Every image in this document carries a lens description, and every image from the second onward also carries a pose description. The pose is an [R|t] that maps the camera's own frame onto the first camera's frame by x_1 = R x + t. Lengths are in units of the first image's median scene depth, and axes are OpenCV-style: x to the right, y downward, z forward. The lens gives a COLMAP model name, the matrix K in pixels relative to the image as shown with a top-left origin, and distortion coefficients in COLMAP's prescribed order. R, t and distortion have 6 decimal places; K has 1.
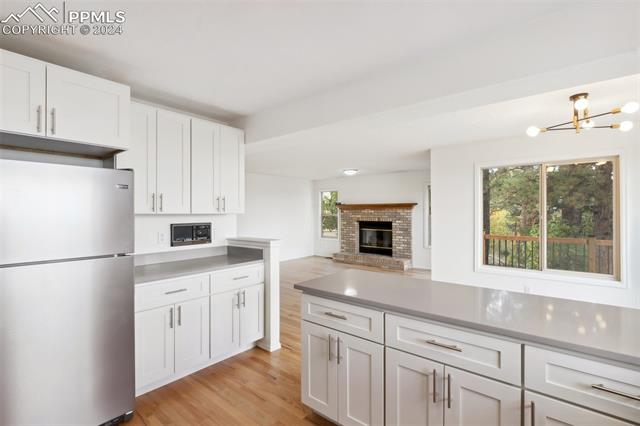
lens RADIAL K [[301.7, 0, 313.2], [0, 301.7, 211.8], [0, 0, 1]] dist [0.000804, -0.000414]
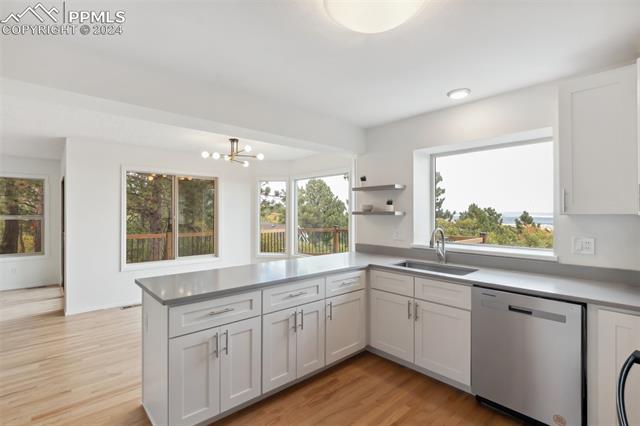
lens RADIAL K [[301.7, 0, 313.2], [0, 301.7, 211.8], [0, 0, 1]] dist [0.000804, -0.000414]
pose [[0.140970, 0.004743, 0.990002, -0.843557], [0.000038, 0.999988, -0.004796, 0.001036], [-0.990014, 0.000714, 0.140968, 0.489252]]
